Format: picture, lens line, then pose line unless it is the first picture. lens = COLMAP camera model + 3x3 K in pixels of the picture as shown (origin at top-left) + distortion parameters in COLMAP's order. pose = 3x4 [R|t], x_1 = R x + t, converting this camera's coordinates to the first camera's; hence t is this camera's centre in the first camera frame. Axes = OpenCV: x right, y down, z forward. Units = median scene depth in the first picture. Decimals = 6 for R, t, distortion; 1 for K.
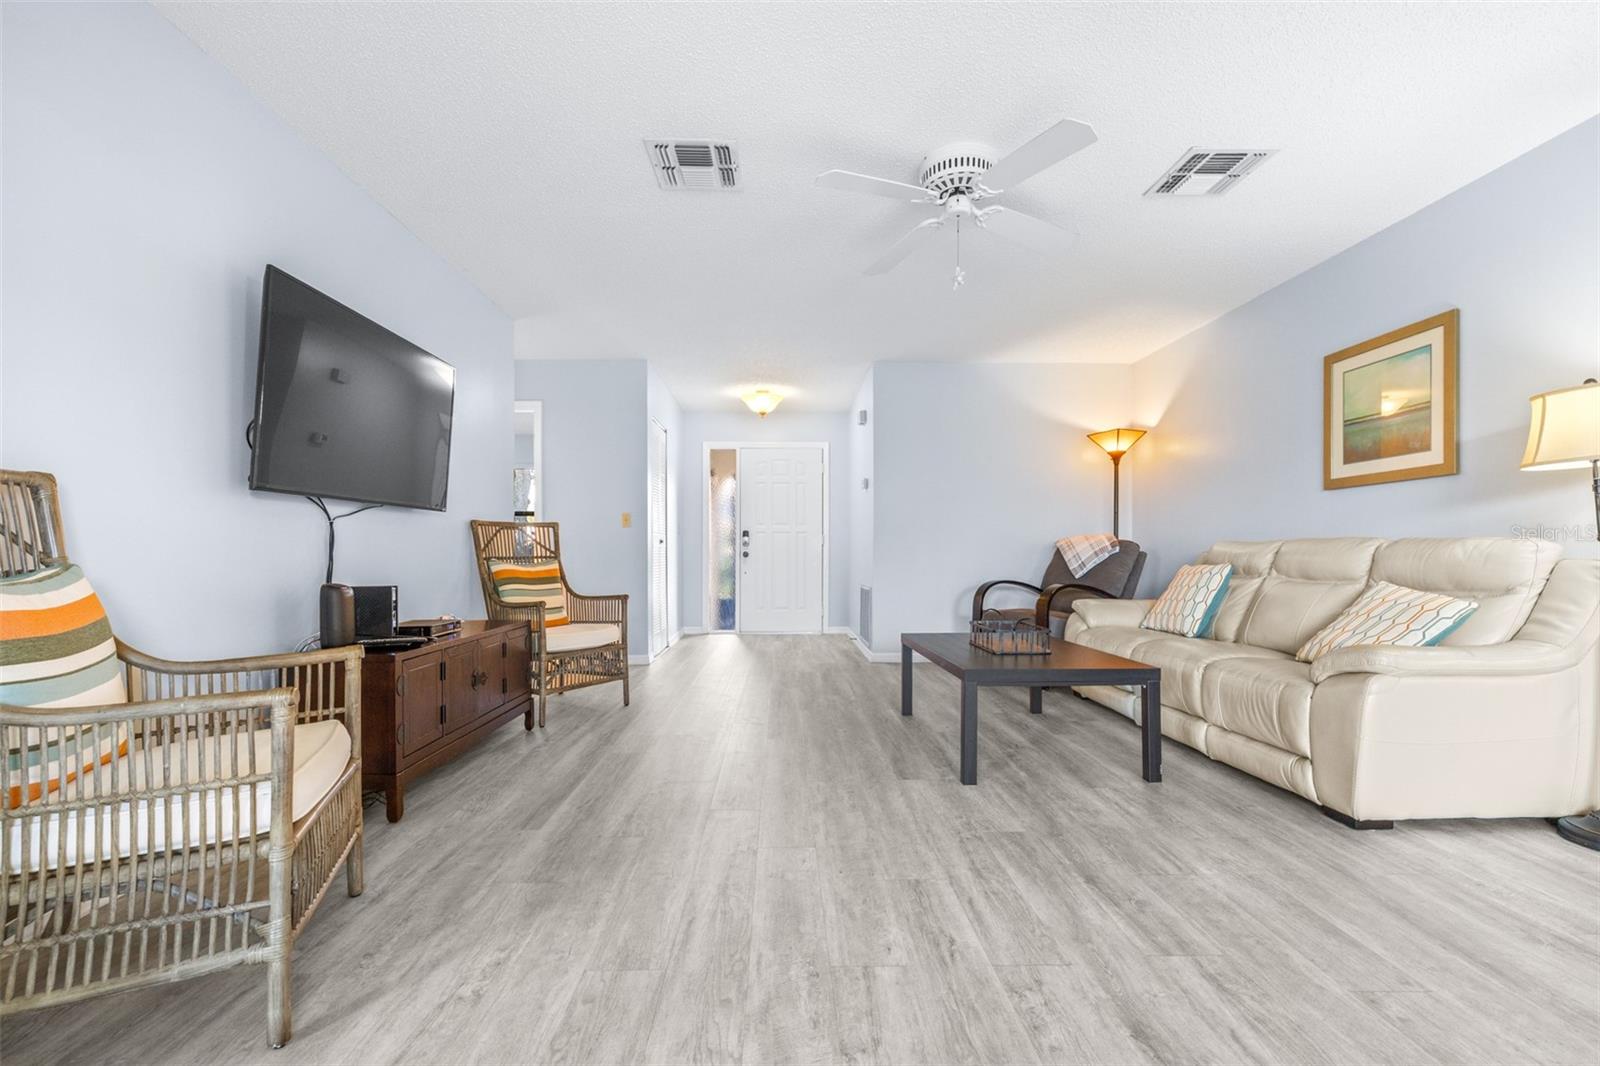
lens RADIAL K [[690.2, 0, 759.8], [0, 690.2, 554.7], [0, 0, 1]] dist [-0.002001, 0.000344]
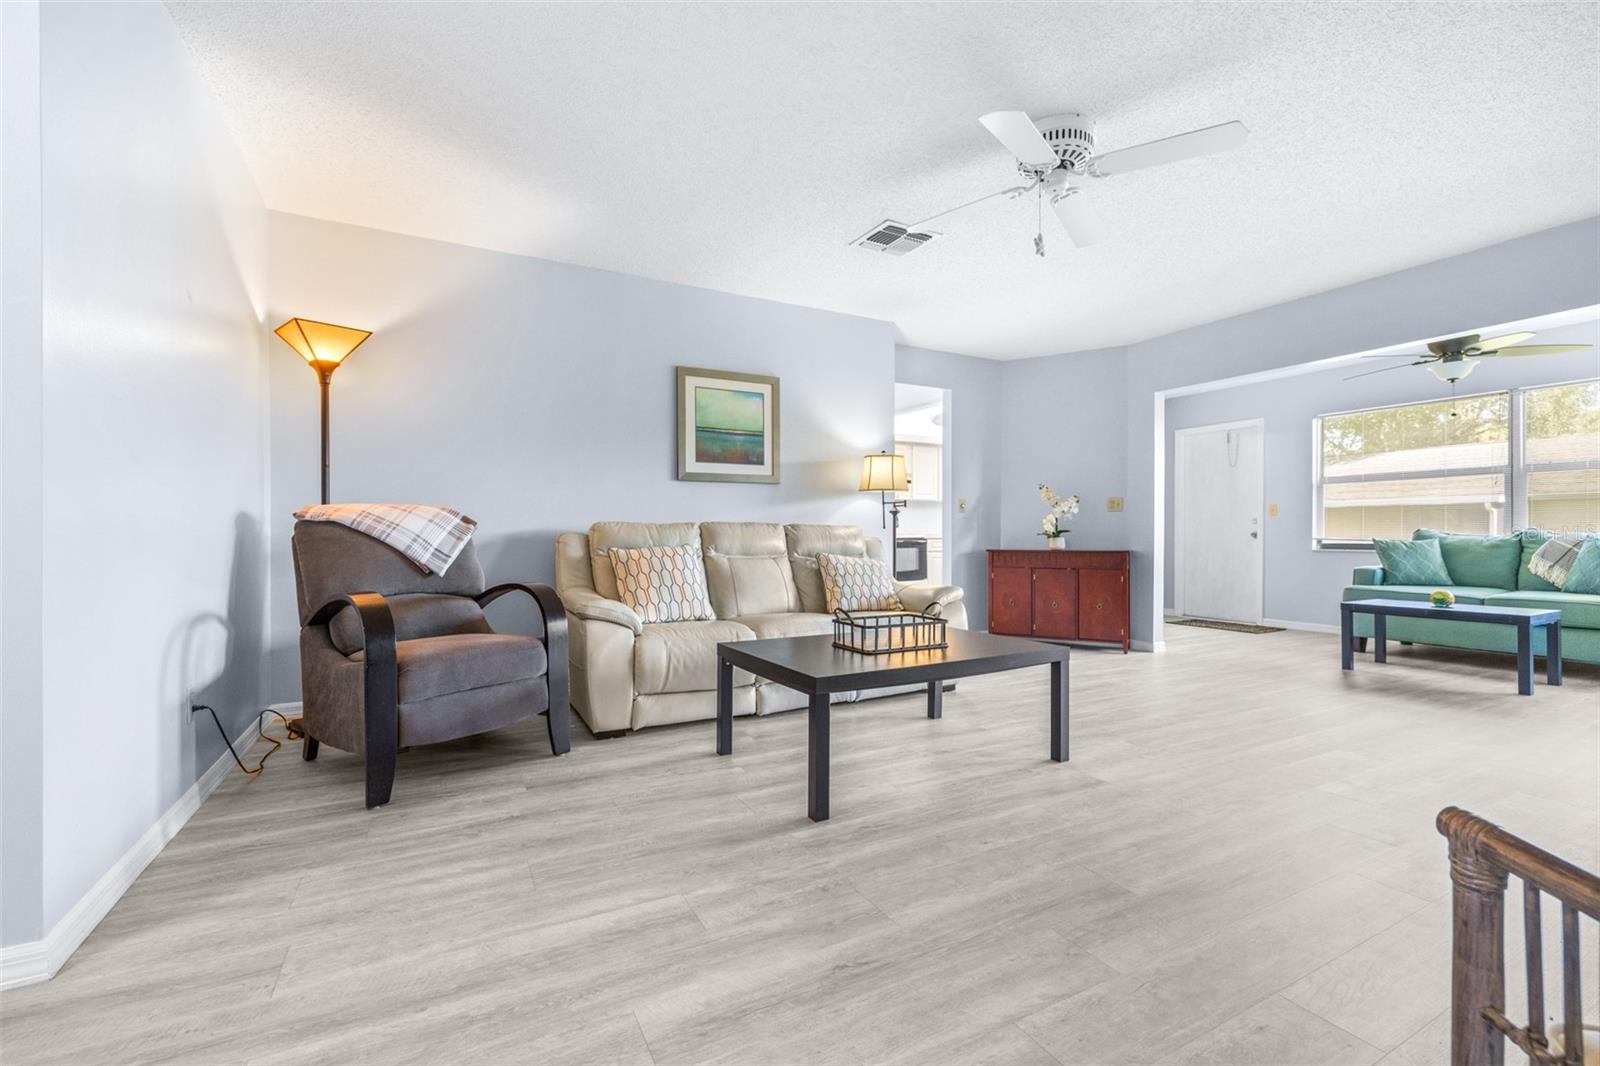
lens RADIAL K [[690.2, 0, 803.8], [0, 690.2, 536.4], [0, 0, 1]] dist [-0.002001, 0.000344]
pose [[-0.505624, -0.005539, 0.862736, -0.369160], [-0.001855, 0.999984, 0.005334, -0.006237], [-0.862752, 0.001097, -0.505626, 1.747574]]
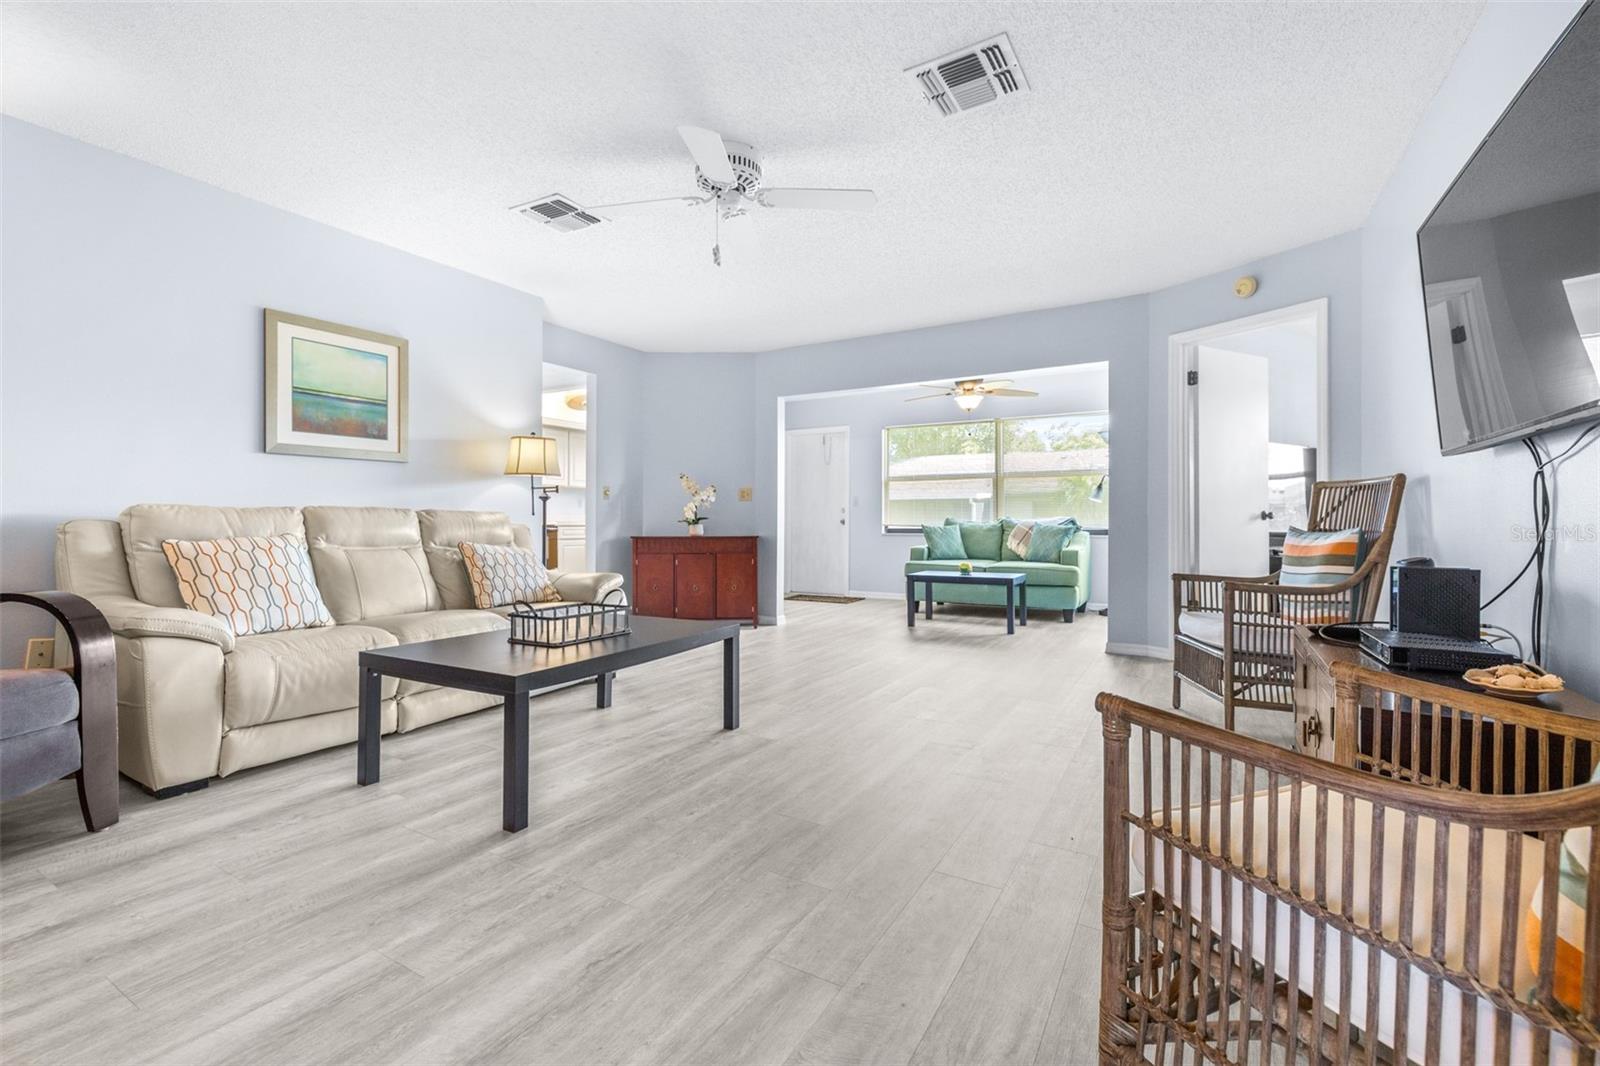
lens RADIAL K [[690.2, 0, 816.5], [0, 690.2, 516.0], [0, 0, 1]] dist [-0.002001, 0.000344]
pose [[-0.885838, 0.000847, 0.463994, -0.323723], [-0.002653, 0.999973, -0.006891, -0.005943], [-0.463987, -0.007336, -0.885812, 1.827693]]
